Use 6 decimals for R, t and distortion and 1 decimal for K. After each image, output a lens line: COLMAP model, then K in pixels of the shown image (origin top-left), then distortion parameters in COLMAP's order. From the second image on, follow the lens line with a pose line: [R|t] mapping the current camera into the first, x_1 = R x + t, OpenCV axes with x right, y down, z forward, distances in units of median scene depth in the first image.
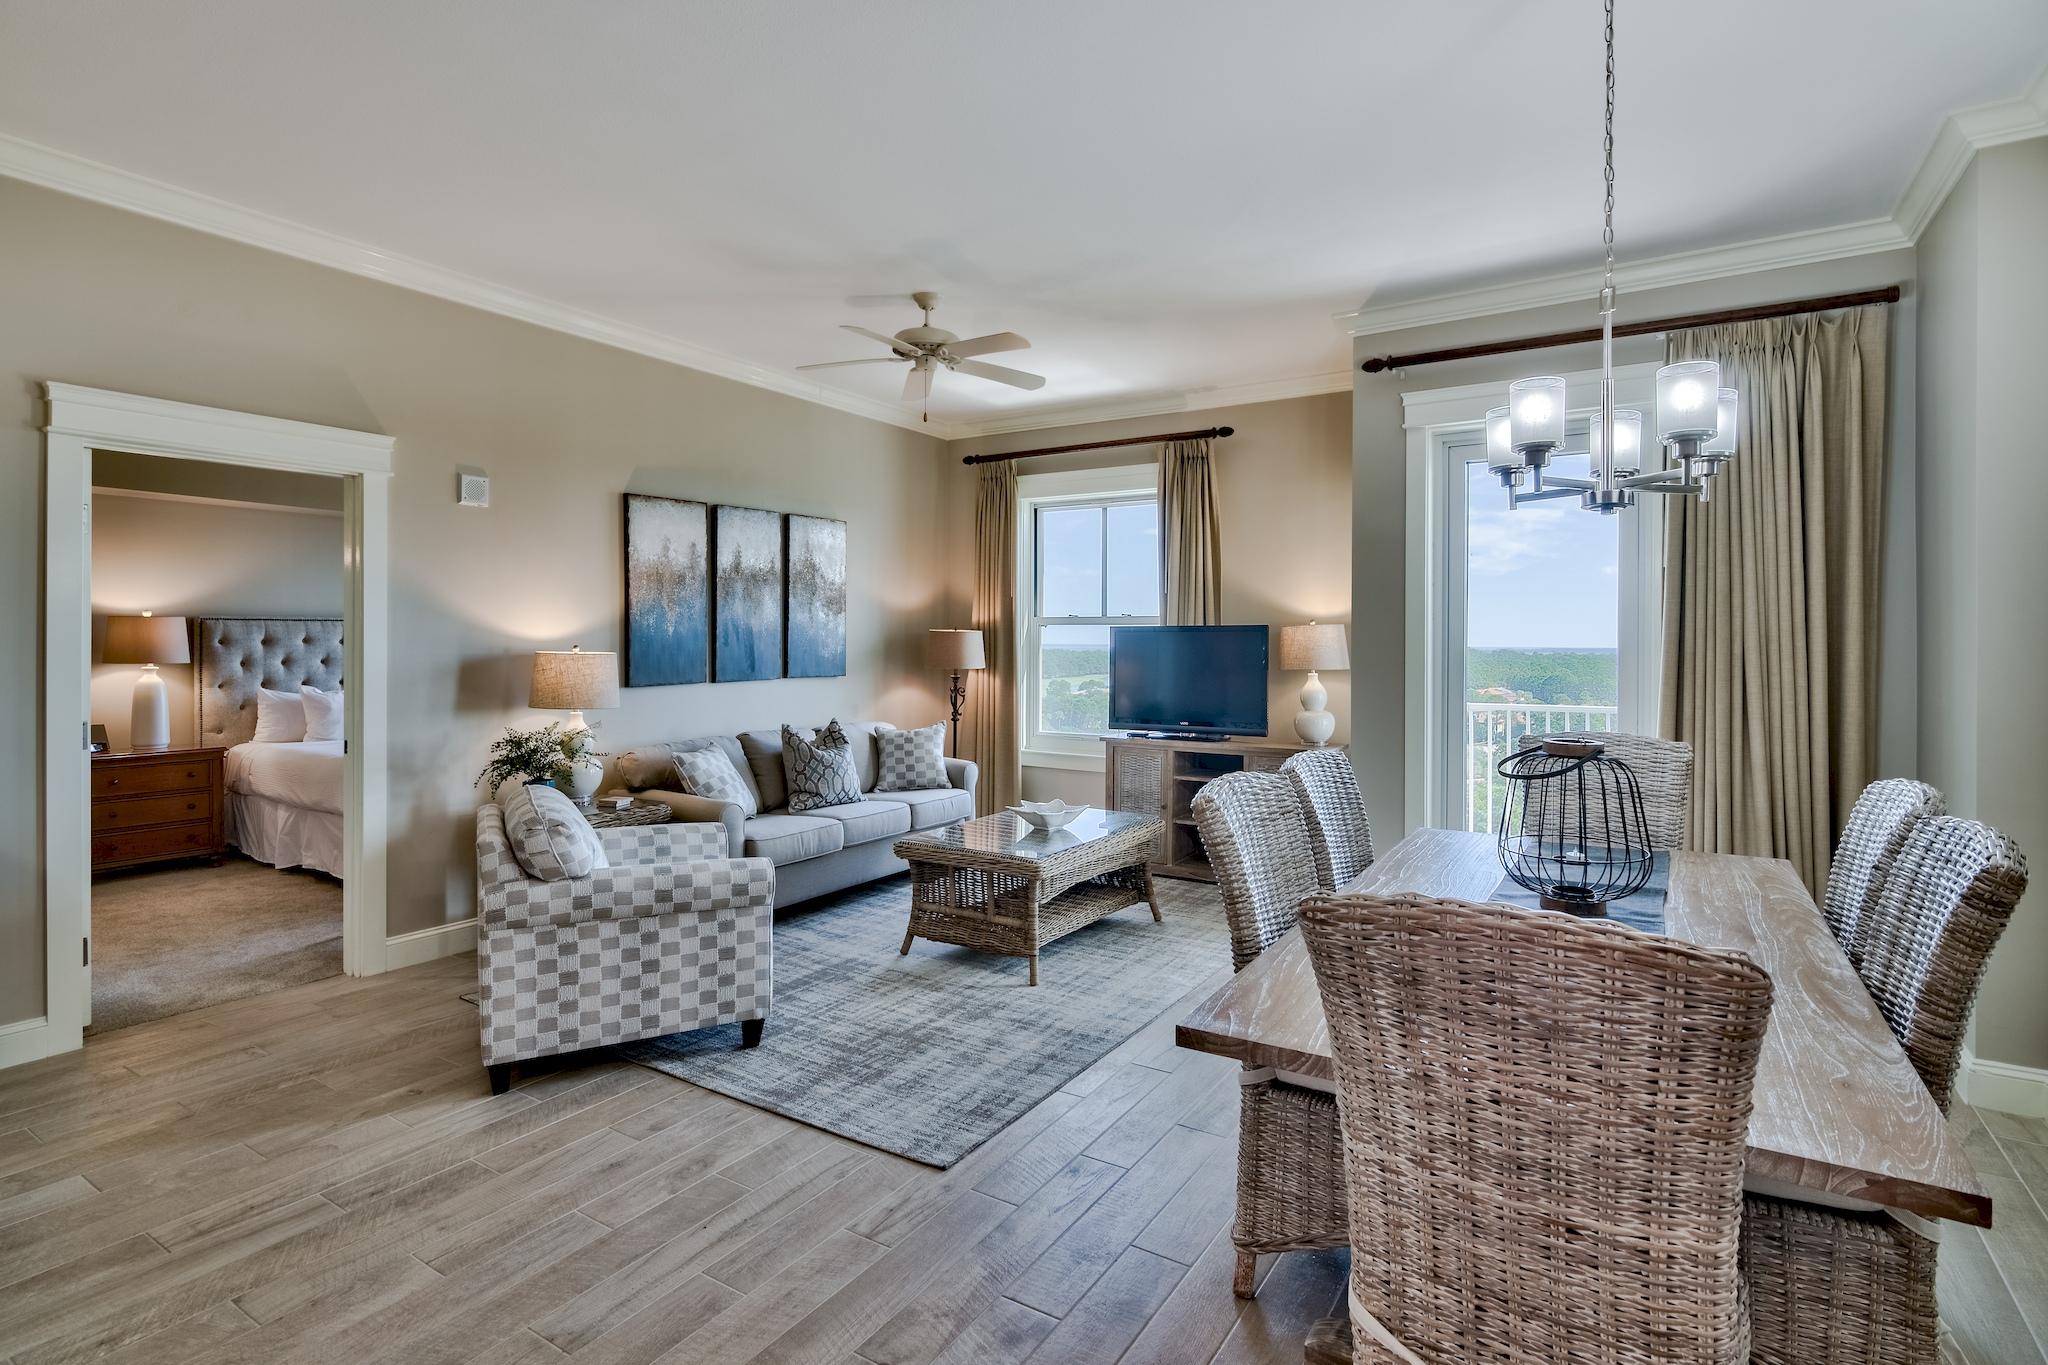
lens RADIAL K [[1047.5, 0, 1013.3], [0, 1047.5, 642.5], [0, 0, 1]] dist [0.000233, -0.000357]
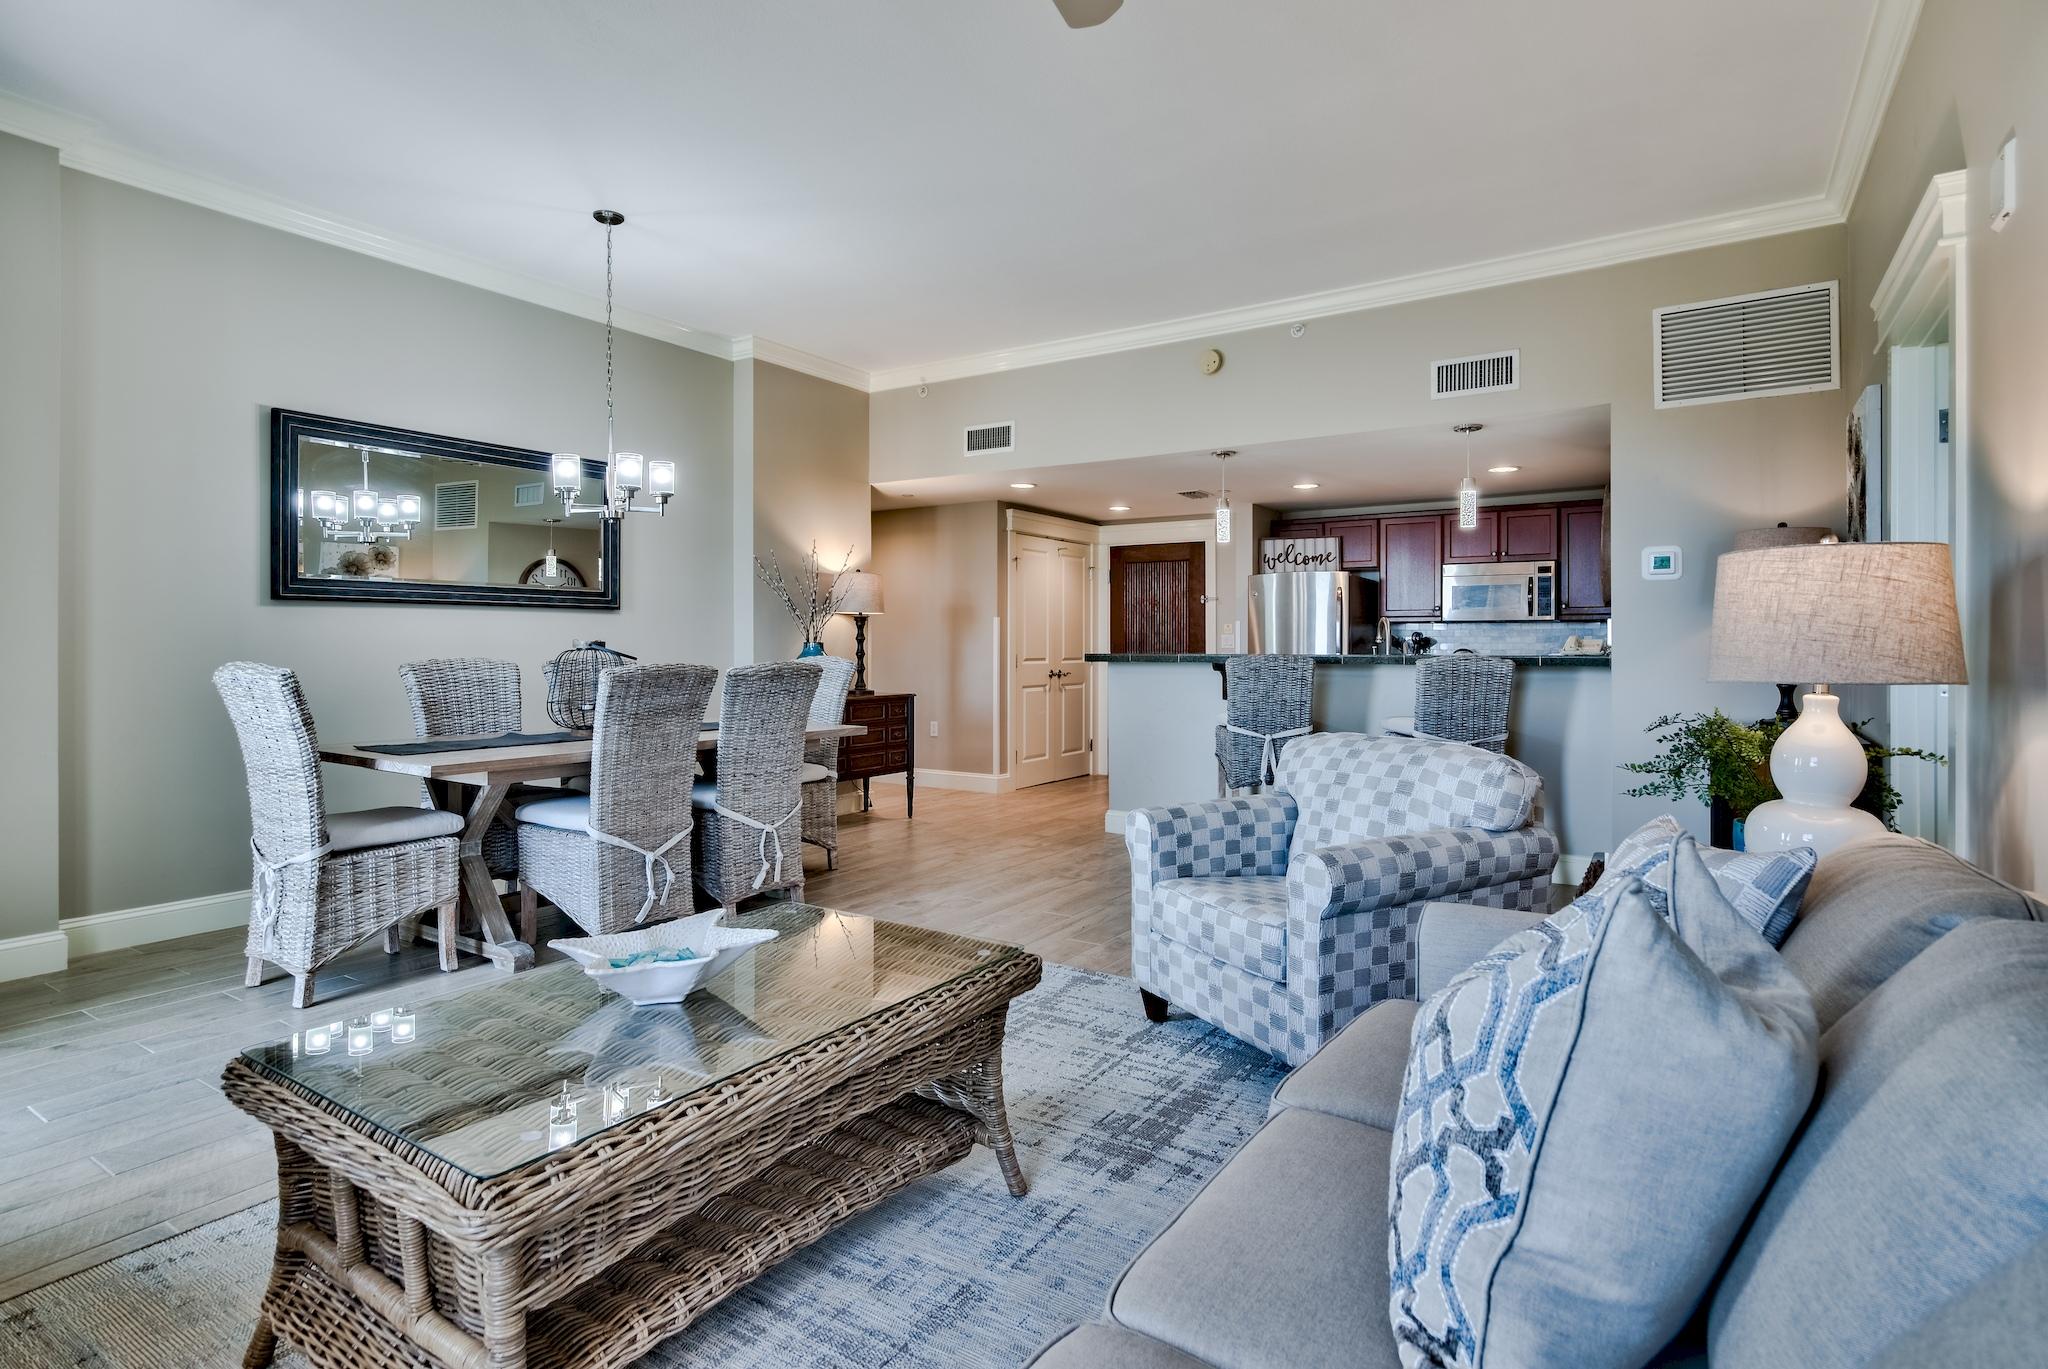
lens RADIAL K [[1047.5, 0, 1013.3], [0, 1047.5, 644.5], [0, 0, 1]] dist [0.000233, -0.000357]
pose [[-0.999904, -0.005880, 0.012563, -0.107724], [-0.005778, 0.999950, 0.008157, 0.047613], [-0.012611, 0.008083, -0.999888, 1.482082]]
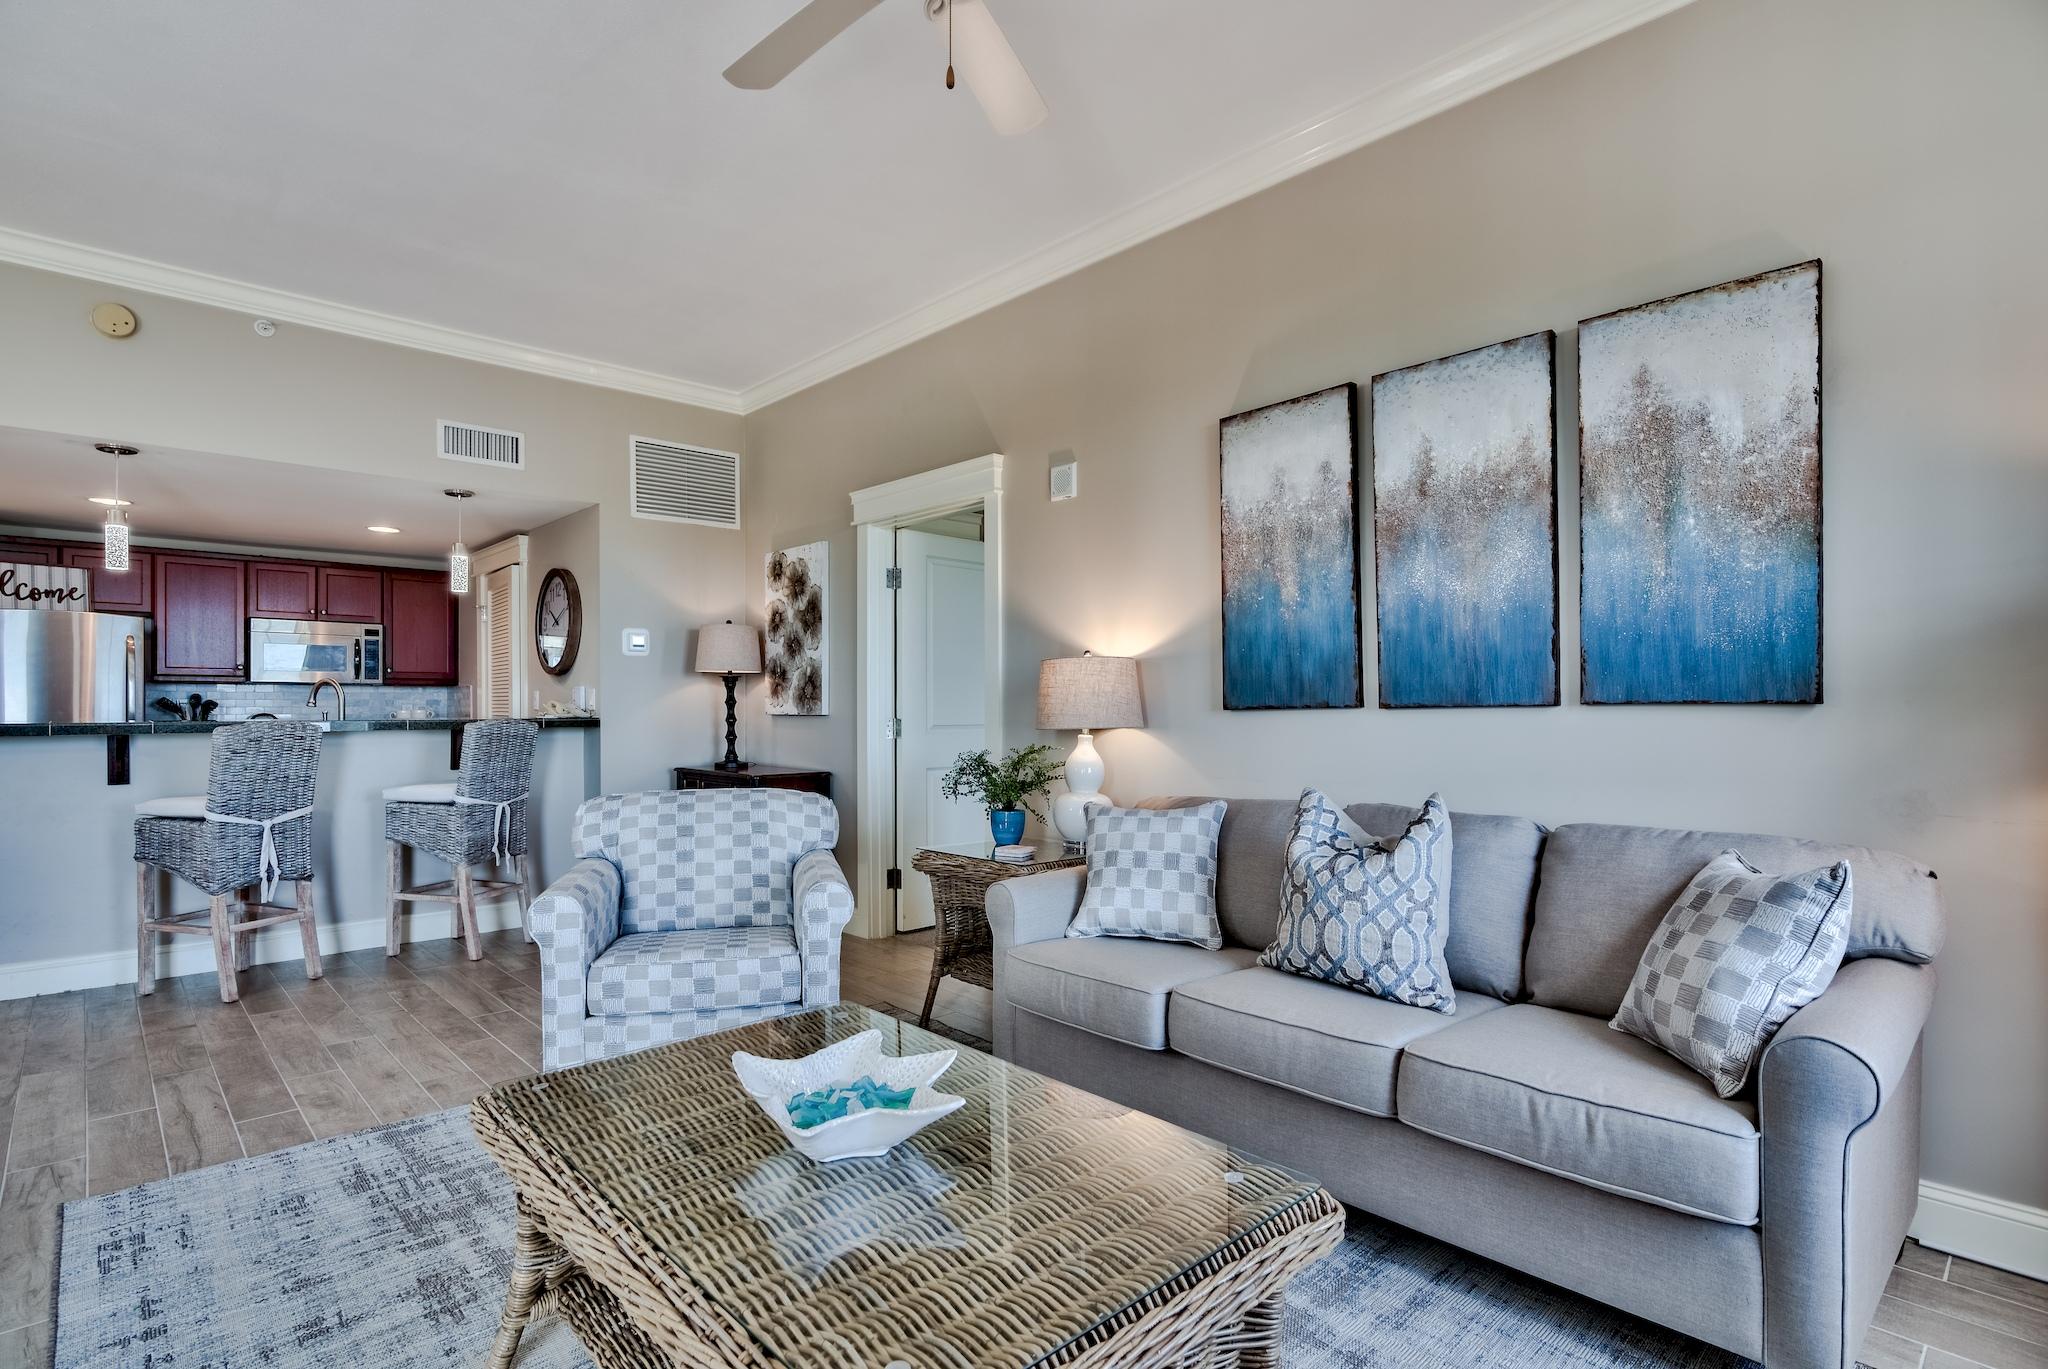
lens RADIAL K [[1016.8, 0, 1022.5], [0, 1016.8, 693.8], [0, 0, 1]] dist [-0.003176, -0.000950]
pose [[-0.249106, -0.018762, -0.968295, 0.338468], [-0.008366, 0.999817, -0.017221, 0.051829], [0.968440, 0.003811, -0.249217, 1.205879]]
